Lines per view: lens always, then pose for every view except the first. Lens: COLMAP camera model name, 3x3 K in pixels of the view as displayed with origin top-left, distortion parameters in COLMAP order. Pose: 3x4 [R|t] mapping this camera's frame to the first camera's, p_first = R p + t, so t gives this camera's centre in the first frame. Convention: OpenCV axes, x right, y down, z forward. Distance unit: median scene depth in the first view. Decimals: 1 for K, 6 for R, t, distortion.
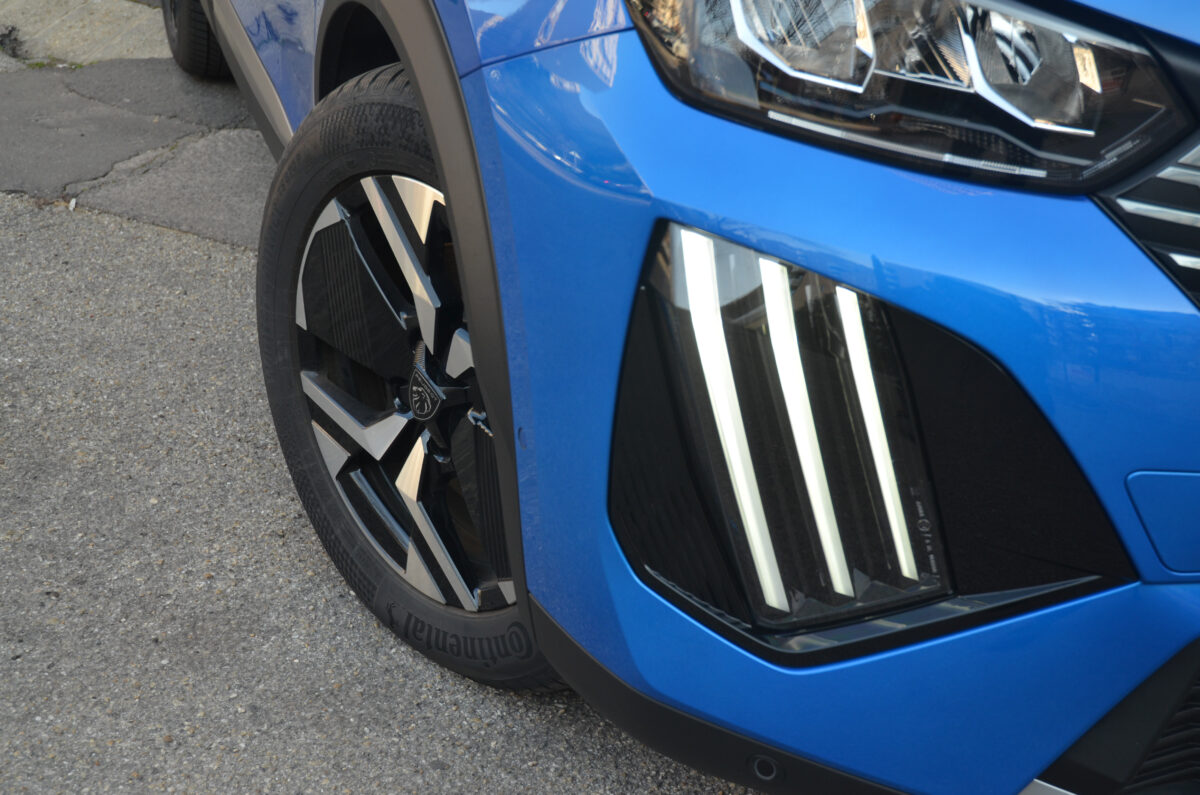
lens RADIAL K [[1645.2, 0, 600.0], [0, 1645.2, 397.5], [0, 0, 1]] dist [-0.009290, -0.017393]
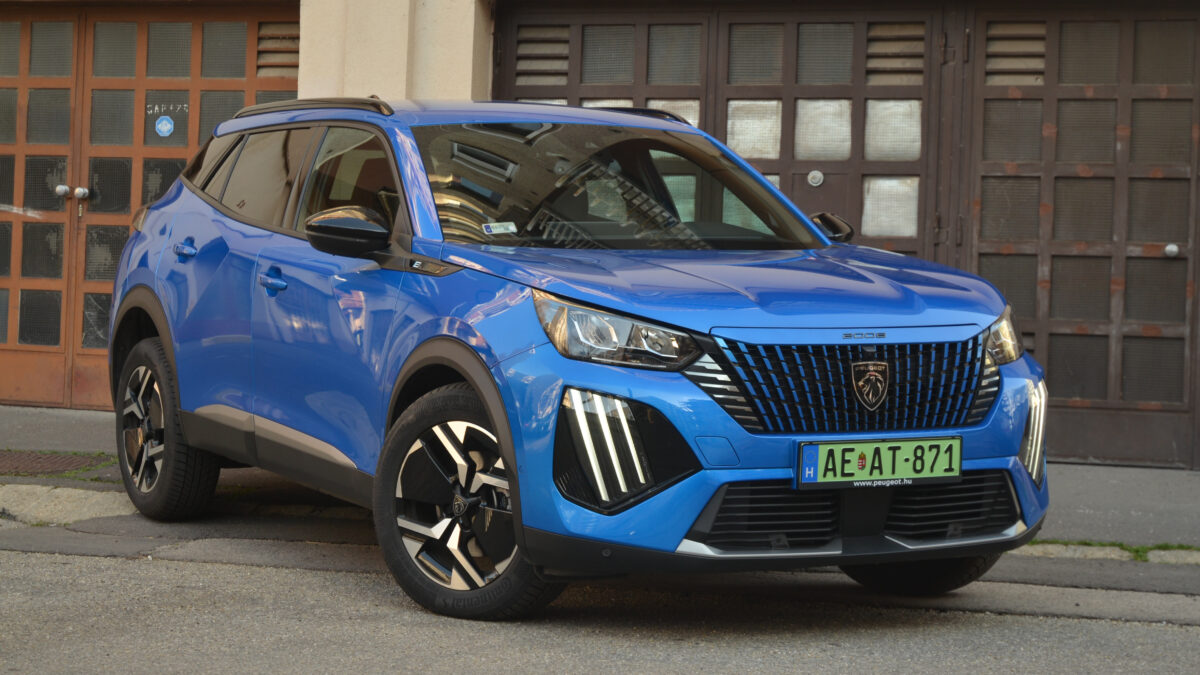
lens RADIAL K [[2537.2, 0, 600.0], [0, 2537.2, 337.5], [0, 0, 1]] dist [0.010885, 0.132859]
pose [[0.984131, -0.018957, 0.176429, -0.630065], [0.087285, 0.917387, -0.388308, 1.420937], [-0.154493, 0.397546, 0.904483, -2.966456]]
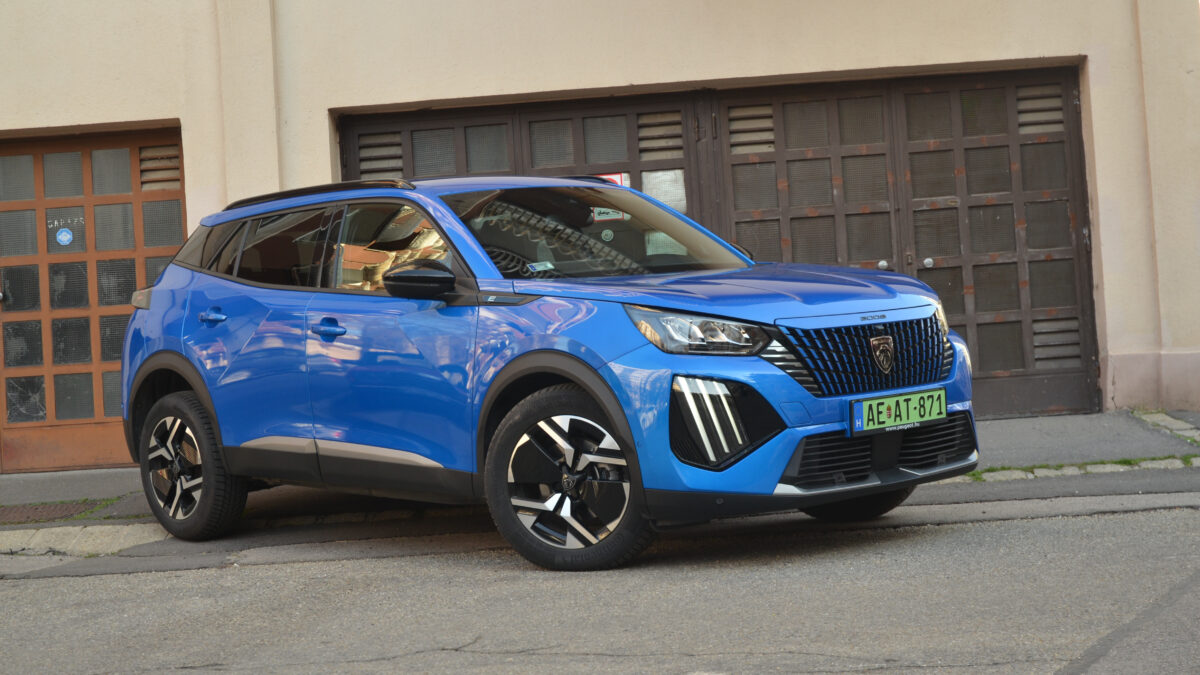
lens RADIAL K [[1912.2, 0, 600.0], [0, 1912.2, 337.5], [0, 0, 1]] dist [-0.003939, 0.072855]
pose [[0.907282, -0.098380, 0.408852, -1.683478], [0.264754, 0.889005, -0.373599, 1.261610], [-0.326717, 0.447205, 0.832625, -2.489491]]
